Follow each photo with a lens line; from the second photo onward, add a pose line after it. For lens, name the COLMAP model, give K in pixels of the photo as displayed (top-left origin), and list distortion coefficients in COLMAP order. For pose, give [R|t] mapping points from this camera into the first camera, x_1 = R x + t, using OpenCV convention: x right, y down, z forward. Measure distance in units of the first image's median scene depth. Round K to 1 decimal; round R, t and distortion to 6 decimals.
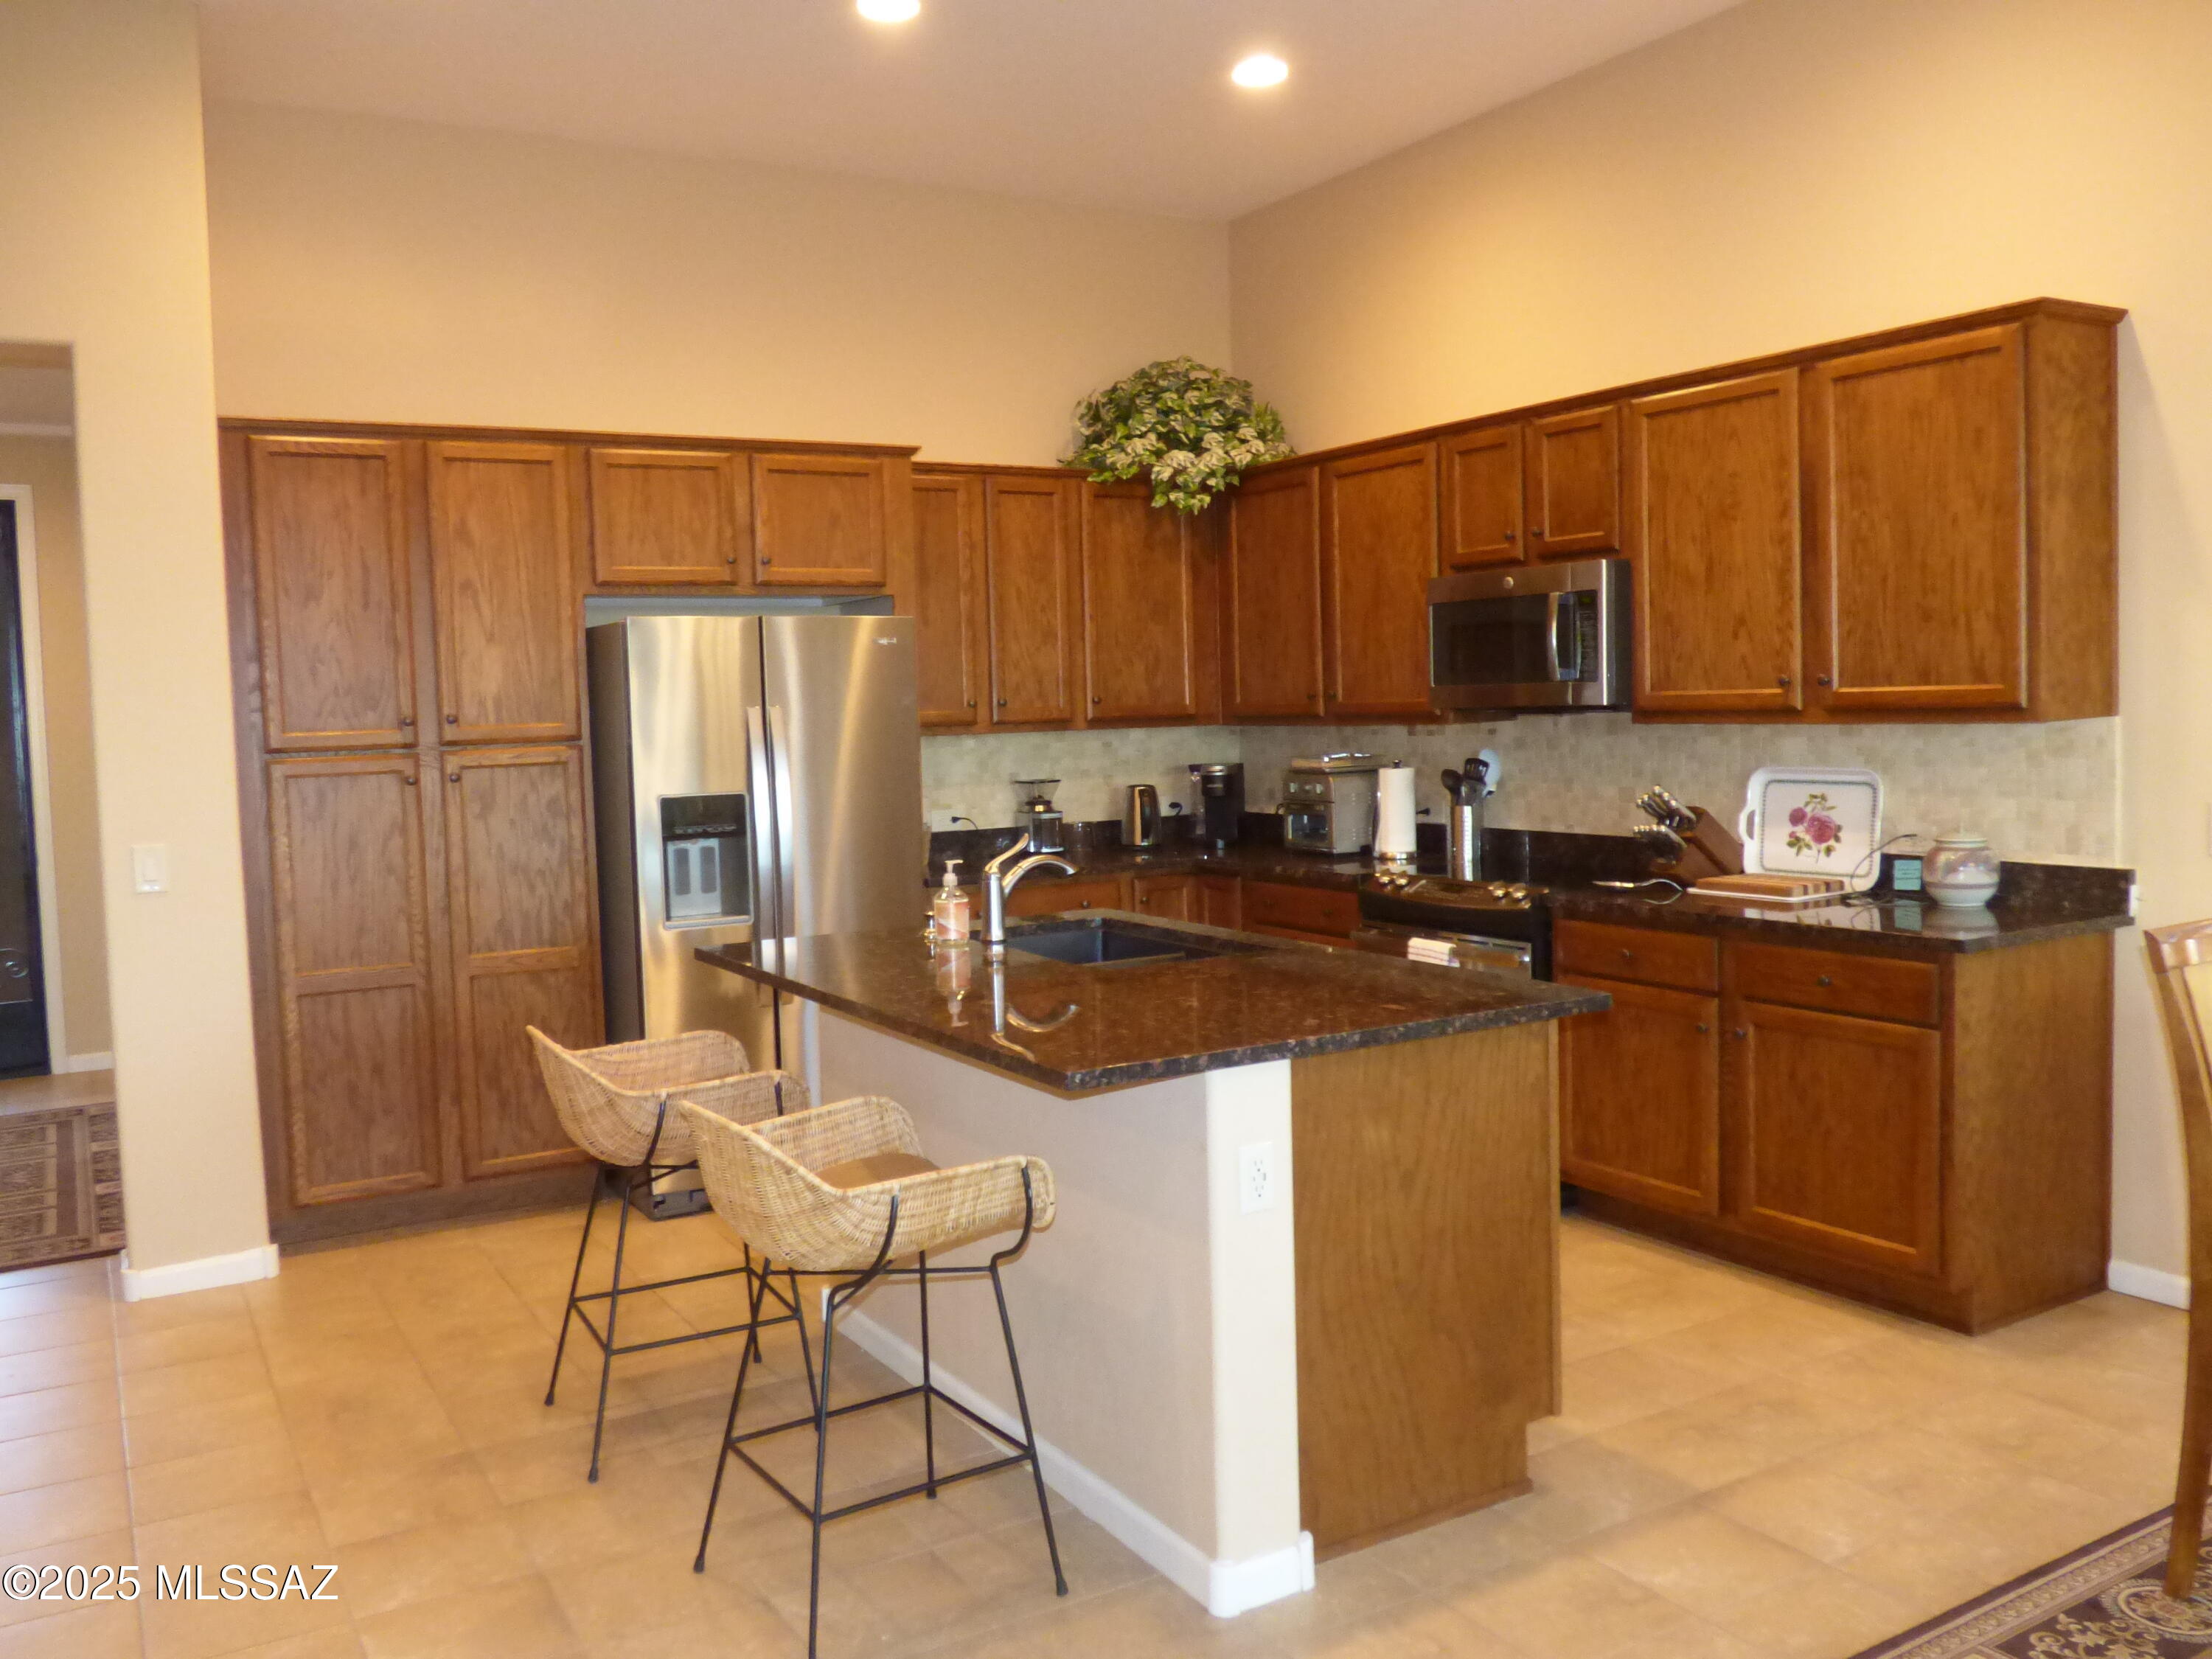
lens RADIAL K [[1758.6, 0, 1103.6], [0, 1758.6, 808.5], [0, 0, 1]] dist [-0.018357, 0.000240]
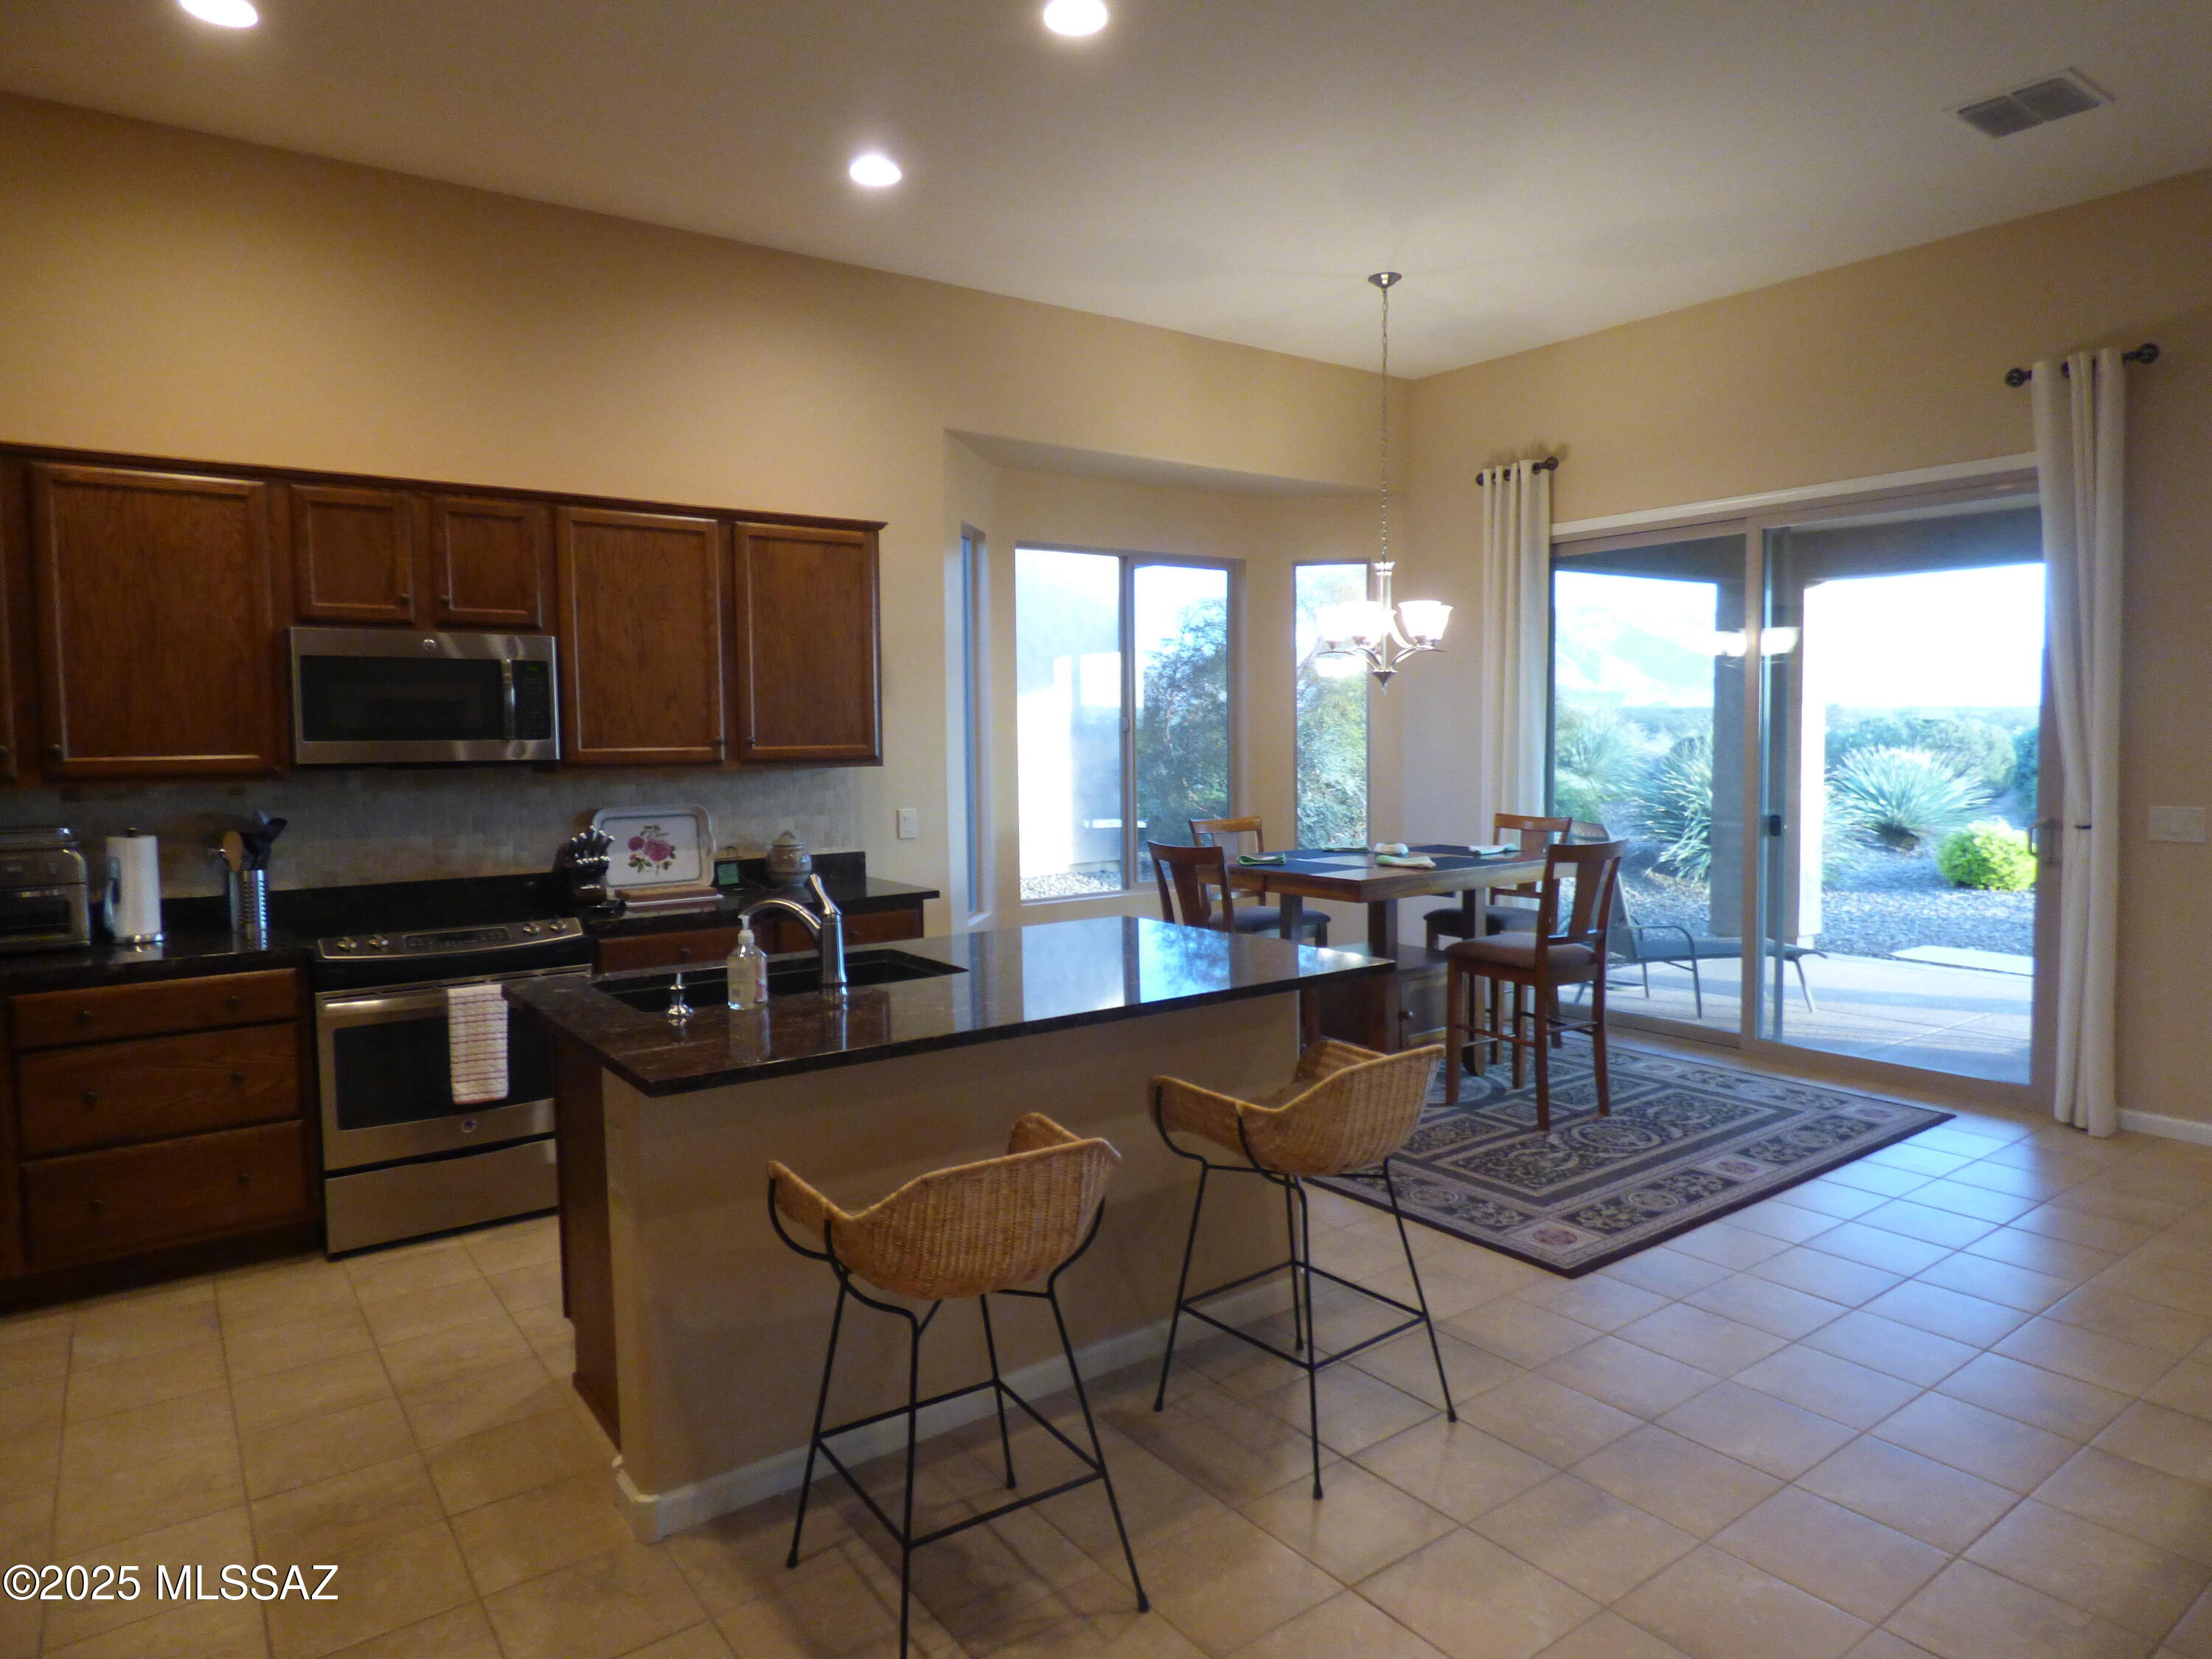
lens RADIAL K [[1324.5, 0, 1106.0], [0, 1324.5, 829.5], [0, 0, 1]] dist [-0.002840, -0.000786]
pose [[-0.095526, -0.039960, 0.994625, -0.504548], [0.078072, 0.995815, 0.047506, -0.020292], [-0.992361, 0.082190, -0.092007, 0.571208]]
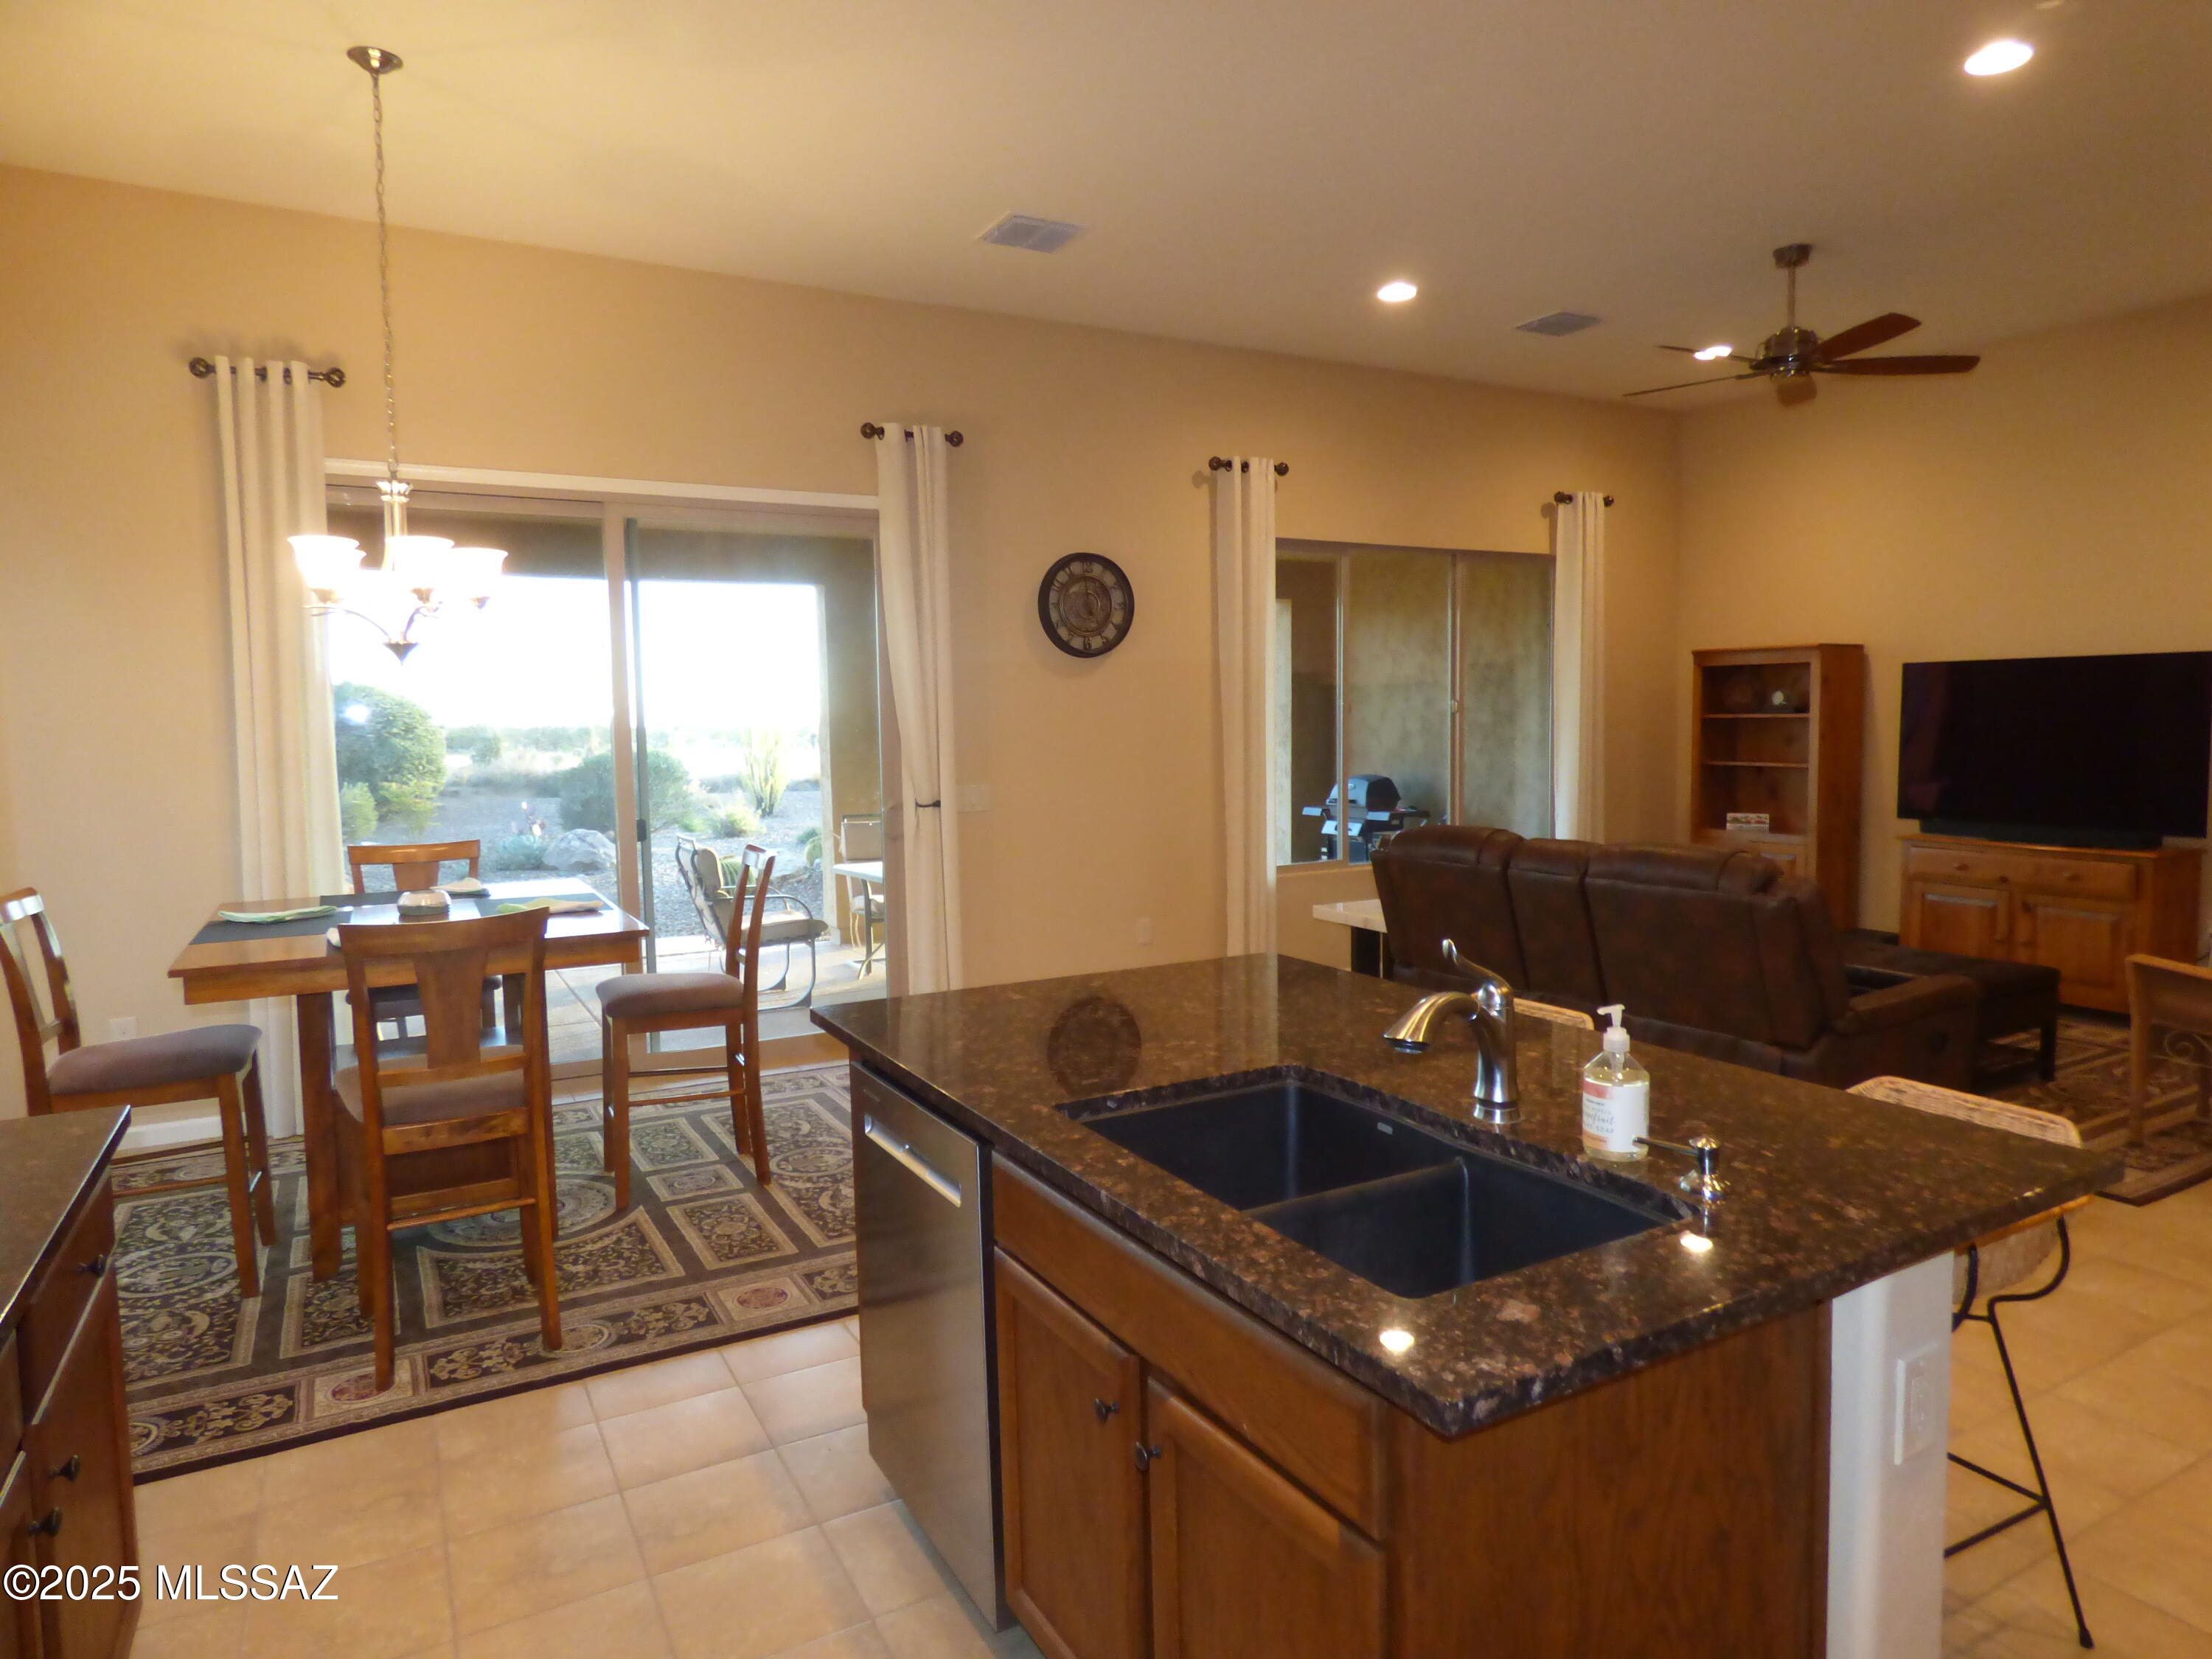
lens RADIAL K [[1363.4, 0, 1114.8], [0, 1363.4, 827.5], [0, 0, 1]] dist [-0.020562, 0.021317]
pose [[-0.998850, 0.042232, 0.022694, 0.035822], [0.045002, 0.989131, 0.139982, -0.057436], [-0.016536, 0.140842, -0.989894, 0.920579]]
